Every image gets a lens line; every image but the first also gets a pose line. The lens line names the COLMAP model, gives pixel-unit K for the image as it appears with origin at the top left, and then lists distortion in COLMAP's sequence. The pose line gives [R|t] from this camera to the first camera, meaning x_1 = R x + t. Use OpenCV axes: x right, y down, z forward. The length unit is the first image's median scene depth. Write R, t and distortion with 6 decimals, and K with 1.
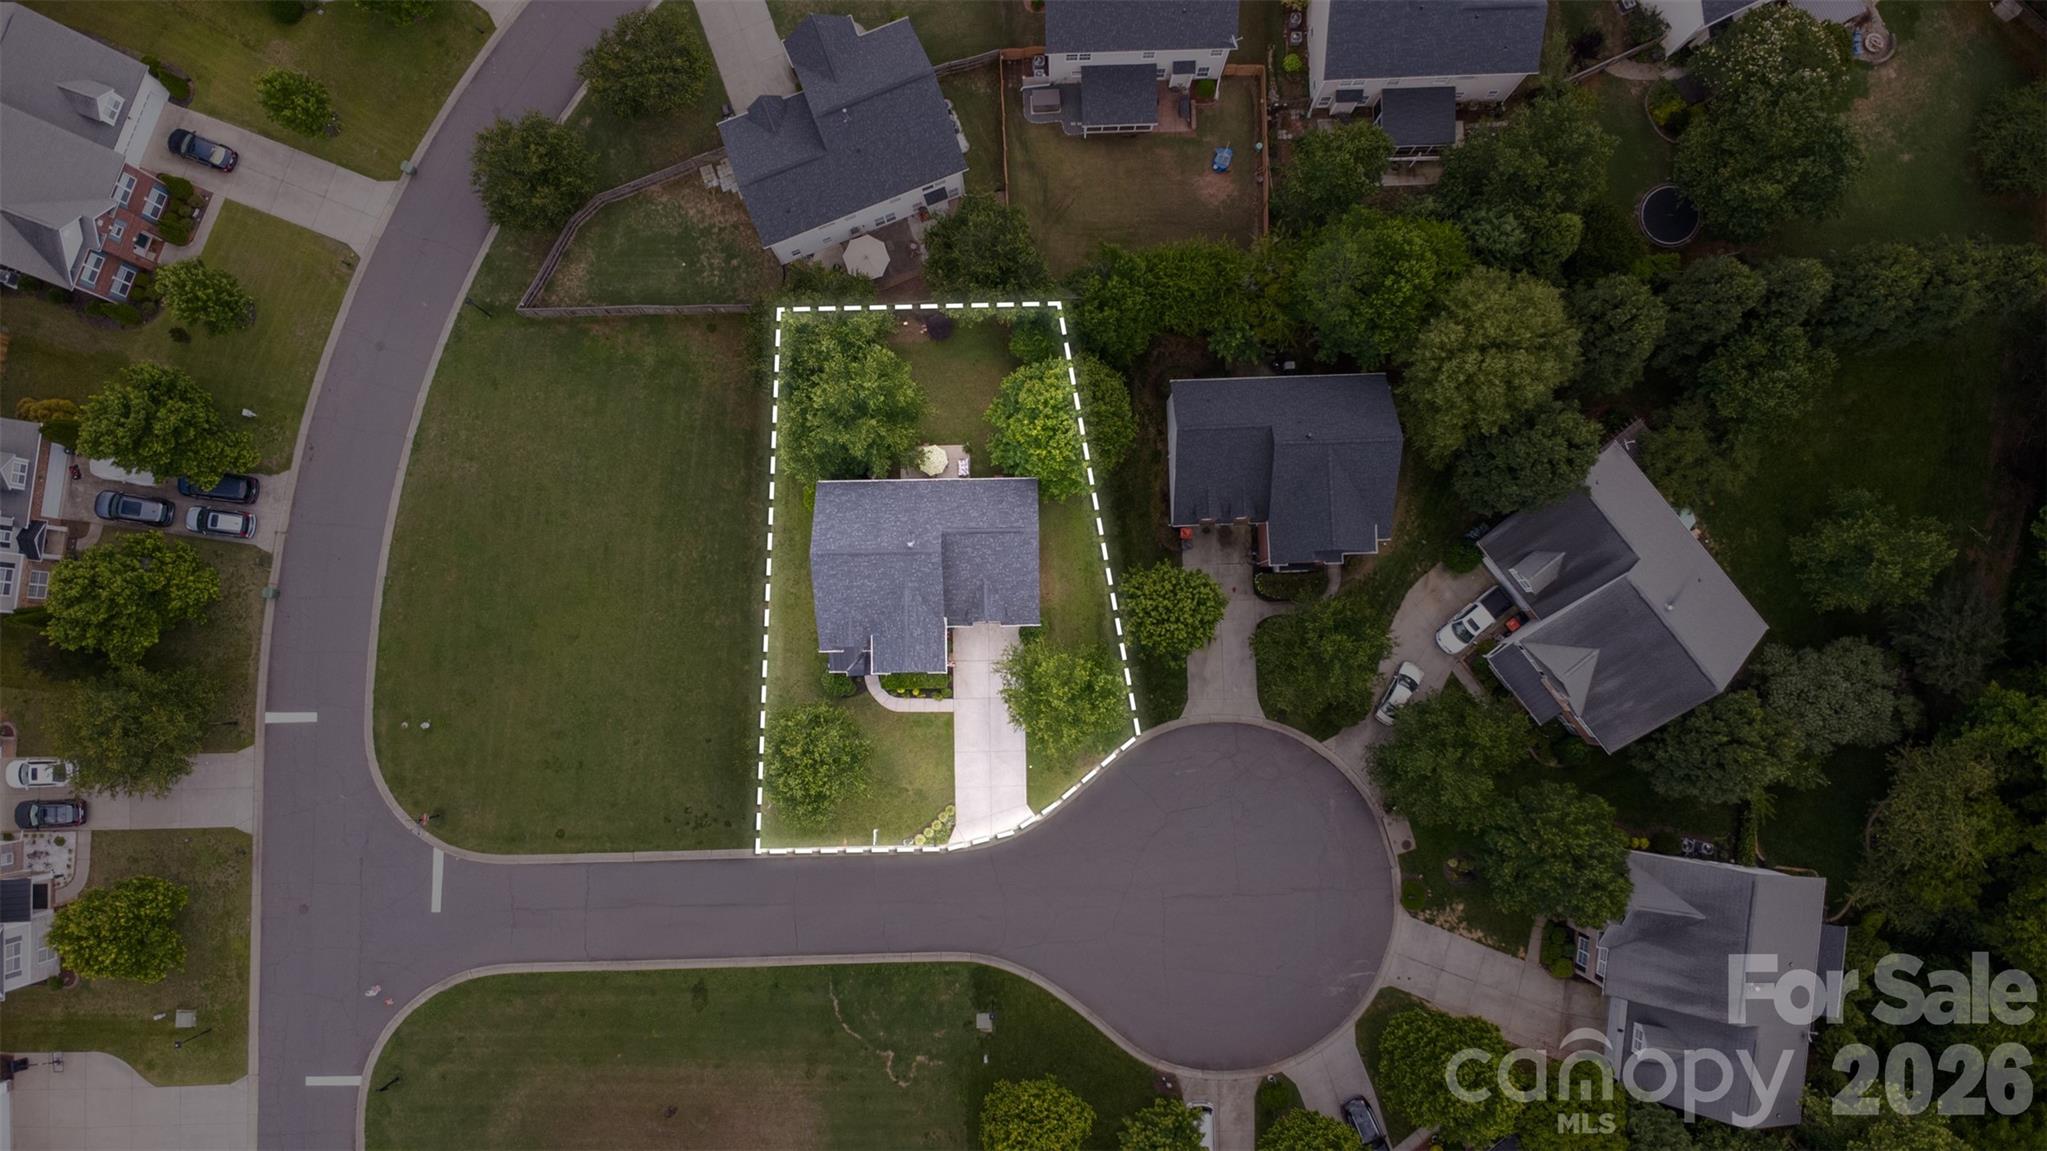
lens RADIAL K [[1444.2, 0, 1023.5], [0, 1444.2, 575.5], [0, 0, 1]] dist [-0.001865, 0.000951]
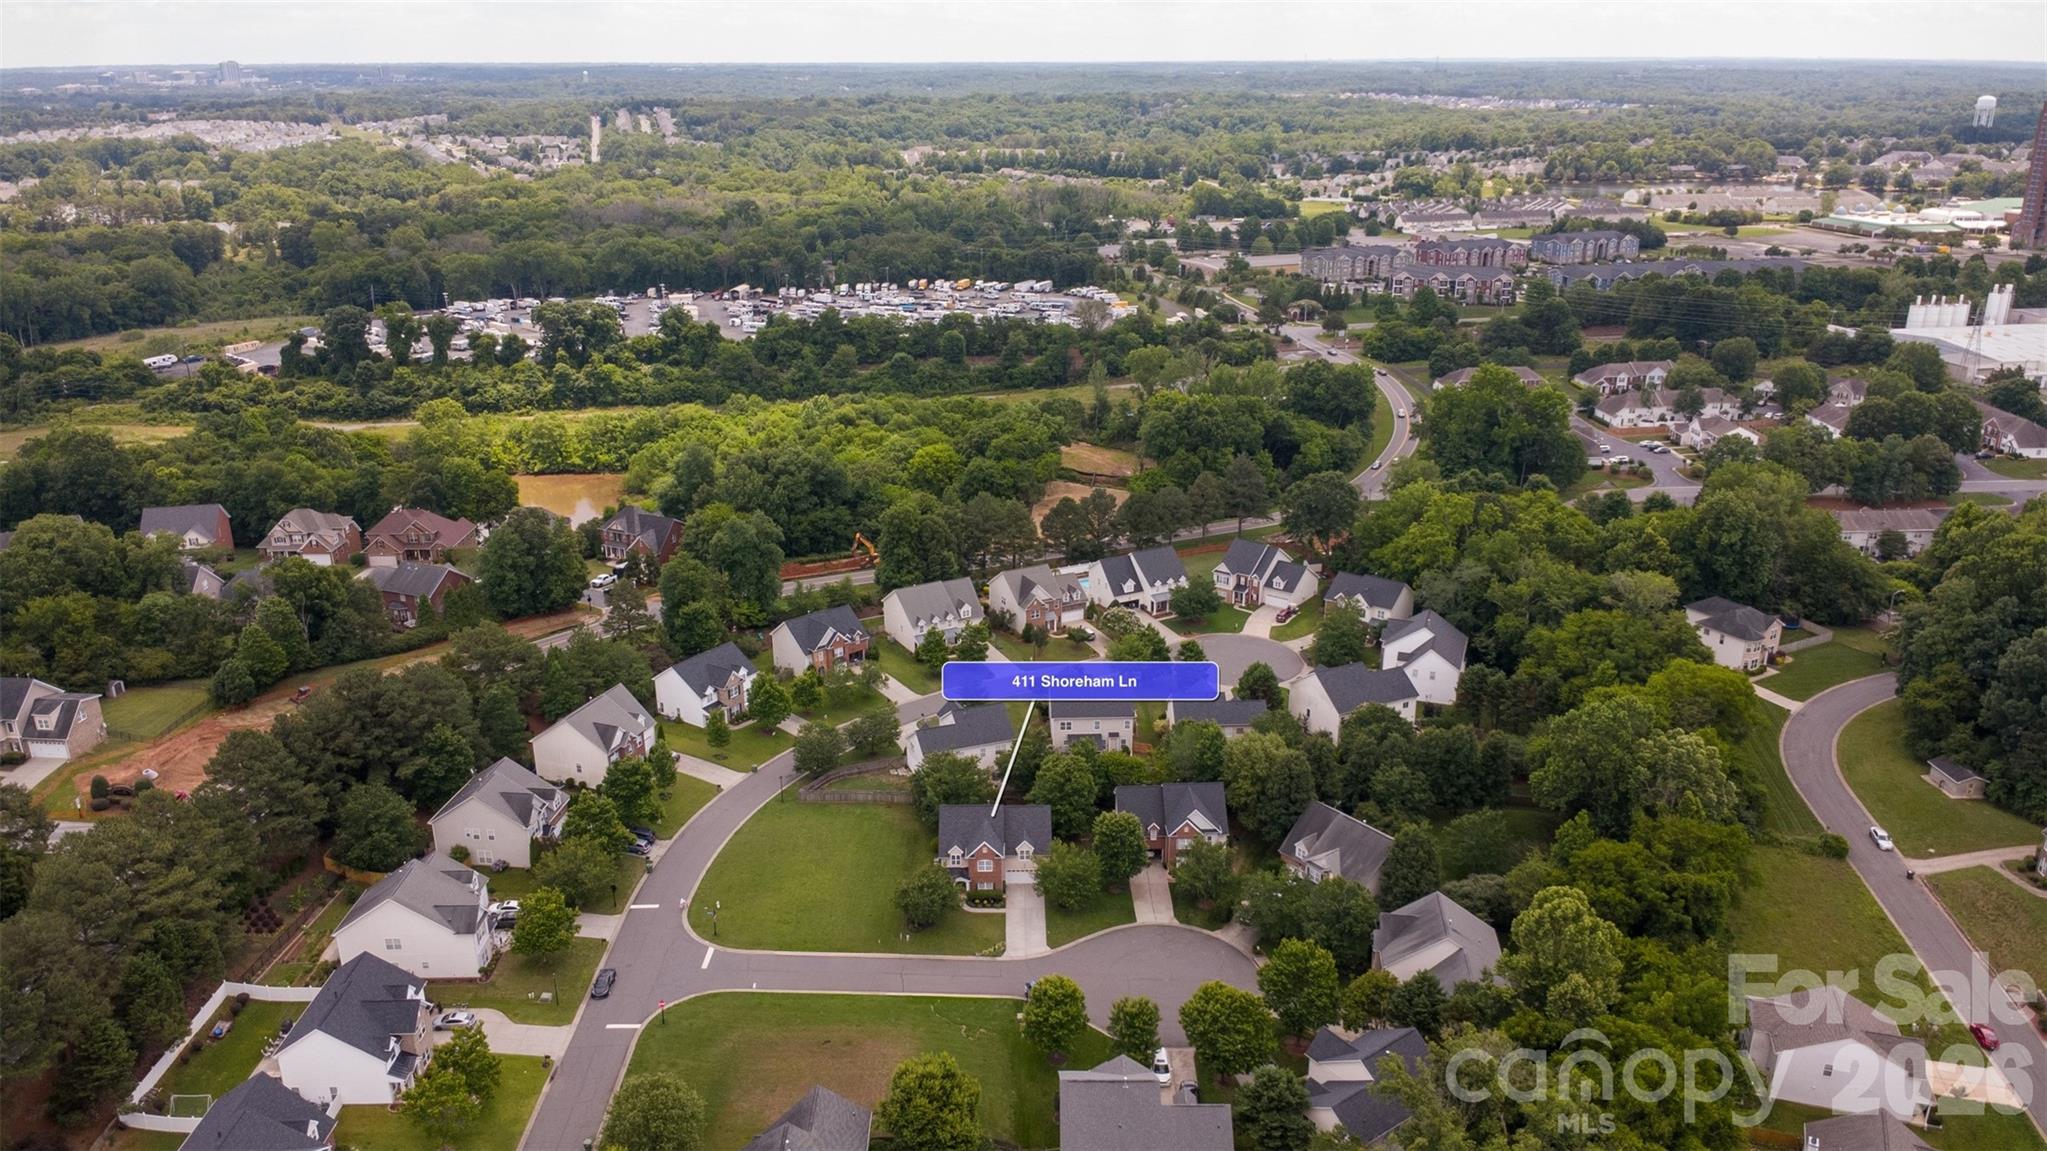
lens RADIAL K [[1444.2, 0, 1023.5], [0, 1444.2, 575.5], [0, 0, 1]] dist [-0.001865, 0.000951]
pose [[0.999989, -0.002156, -0.004050, -0.018651], [-0.002873, 0.393999, -0.919107, 1.604058], [0.003577, 0.919108, 0.393988, -0.104566]]
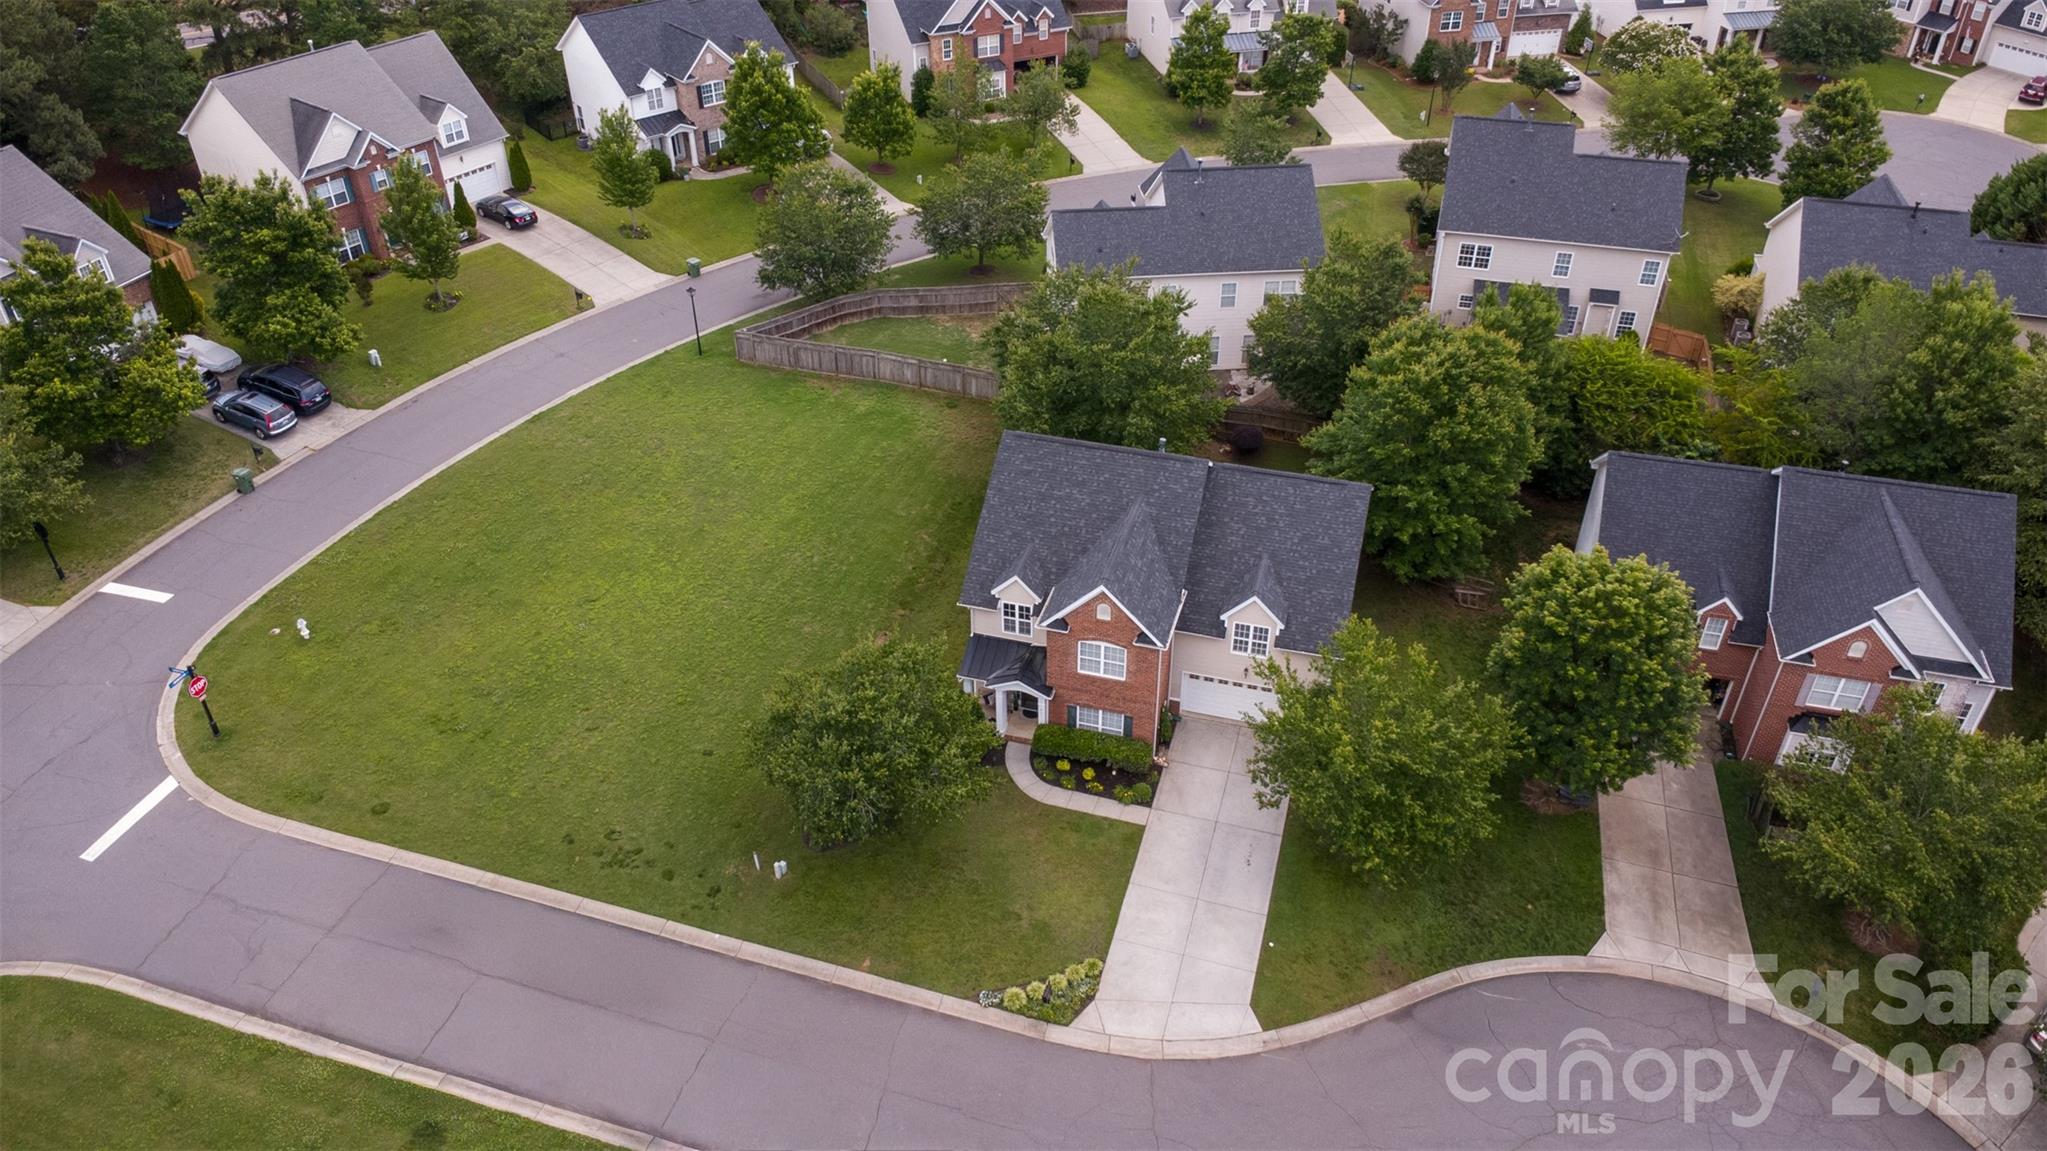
lens RADIAL K [[1444.2, 0, 1023.5], [0, 1444.2, 575.5], [0, 0, 1]] dist [-0.001865, 0.000951]
pose [[0.955172, 0.170371, -0.242118, 0.021902], [-0.294866, 0.620623, -0.726554, 0.439085], [0.026480, 0.765376, 0.643038, 0.588046]]
